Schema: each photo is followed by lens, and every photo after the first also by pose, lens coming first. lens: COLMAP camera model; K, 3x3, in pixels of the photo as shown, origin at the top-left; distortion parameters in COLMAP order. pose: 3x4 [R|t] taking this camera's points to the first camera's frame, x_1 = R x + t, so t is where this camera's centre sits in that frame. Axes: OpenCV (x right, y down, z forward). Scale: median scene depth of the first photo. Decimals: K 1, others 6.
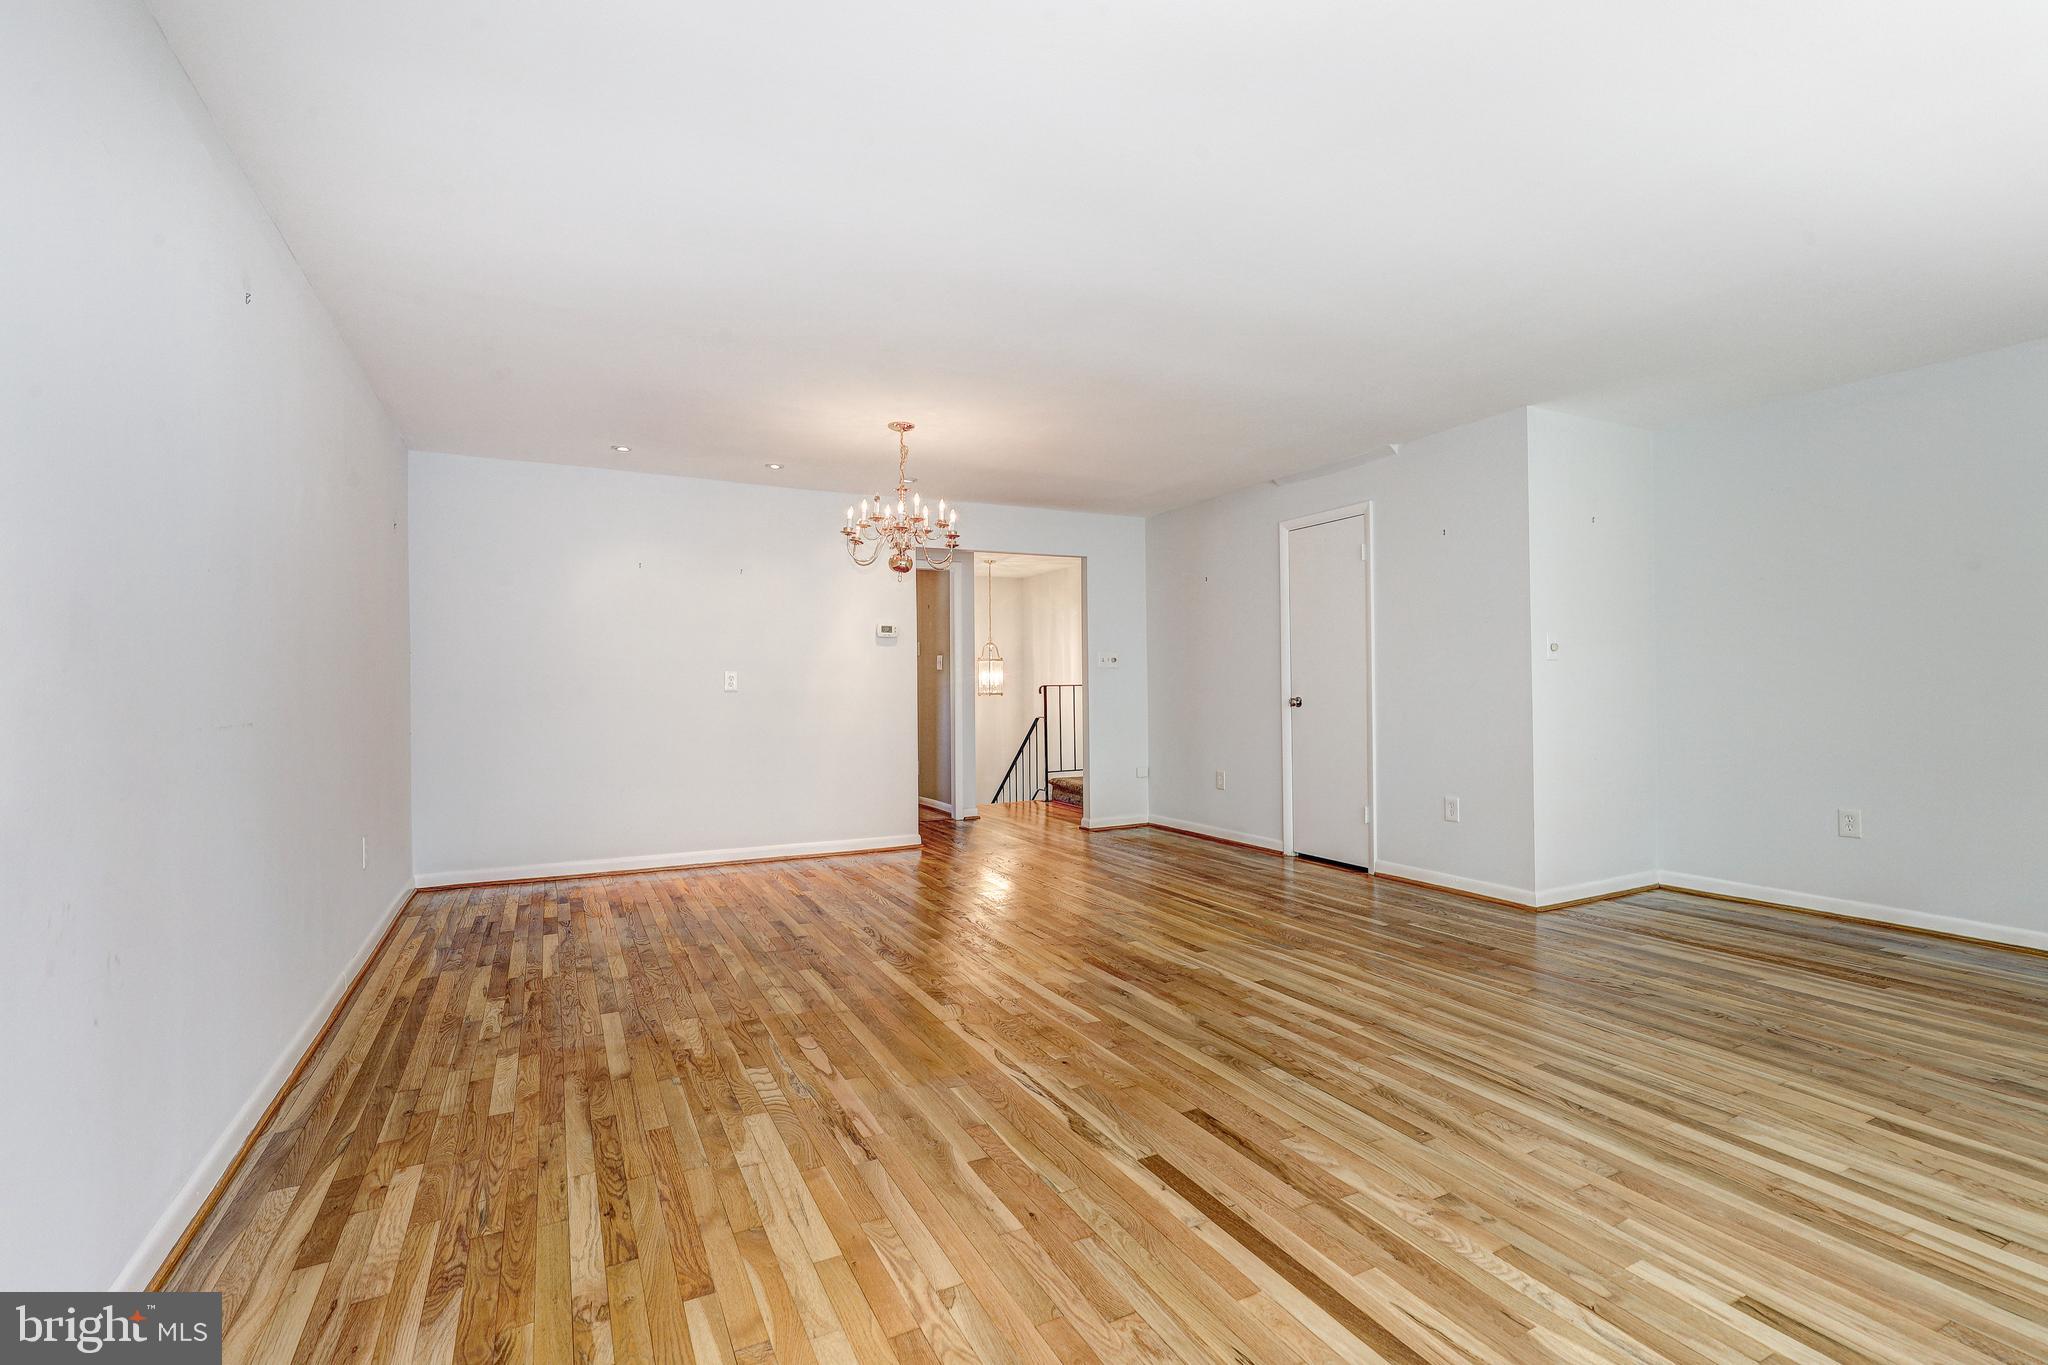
lens RADIAL K [[923.4, 0, 1032.3], [0, 923.4, 678.6], [0, 0, 1]] dist [0.000882, 0.000094]
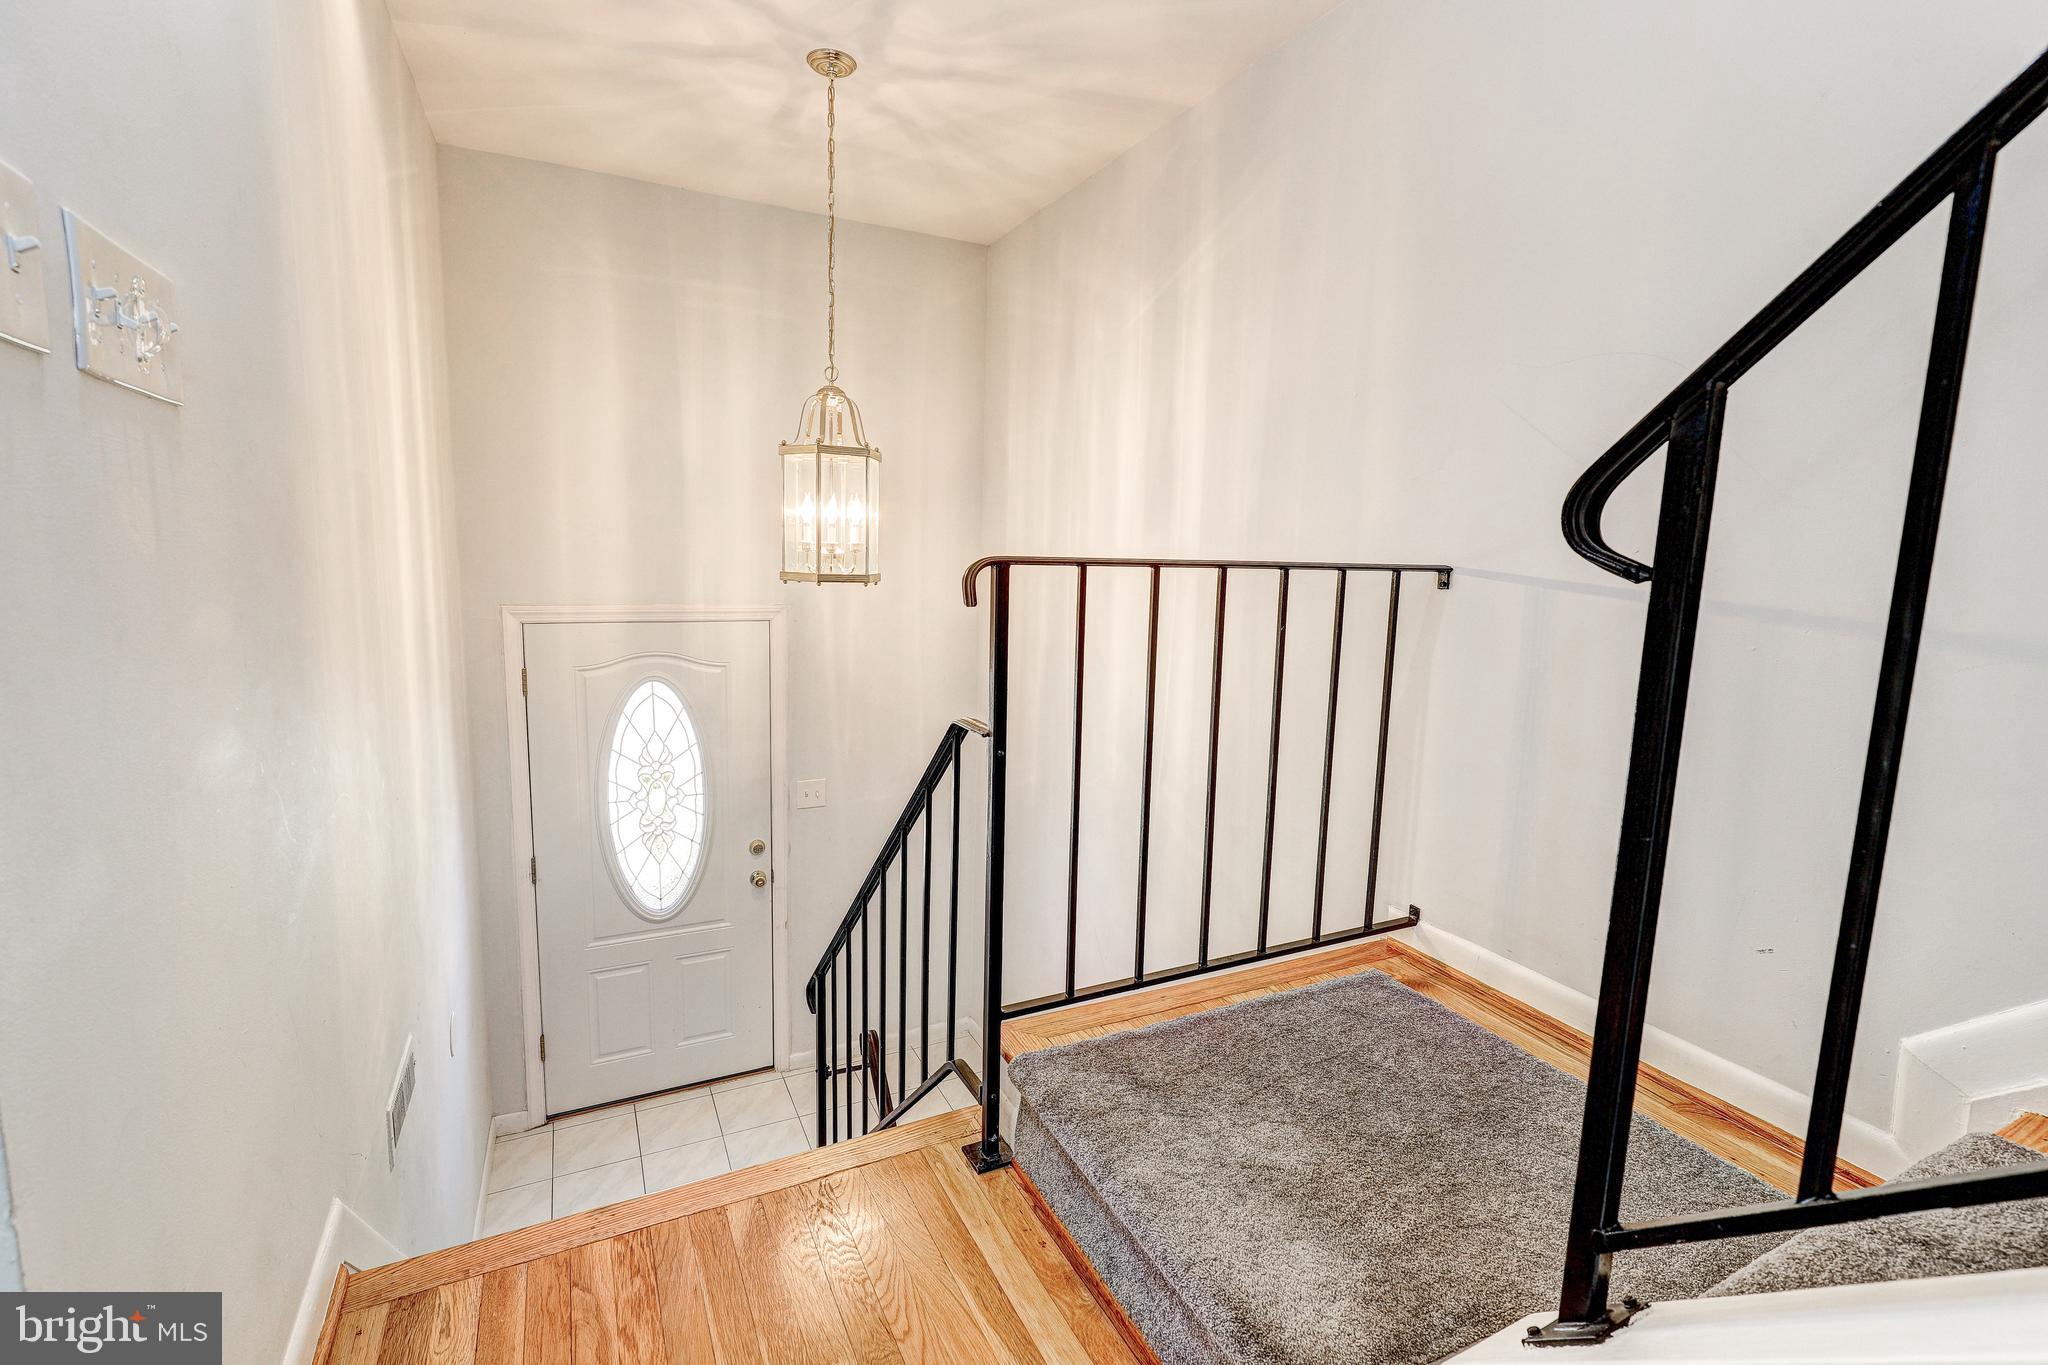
lens RADIAL K [[923.4, 0, 1032.3], [0, 923.4, 678.6], [0, 0, 1]] dist [0.000882, 0.000094]
pose [[0.999400, 0.034636, 0.000605, 0.027473], [-0.034348, 0.988521, 0.147125, 0.004618], [0.004498, -0.147058, 0.989118, 1.089229]]
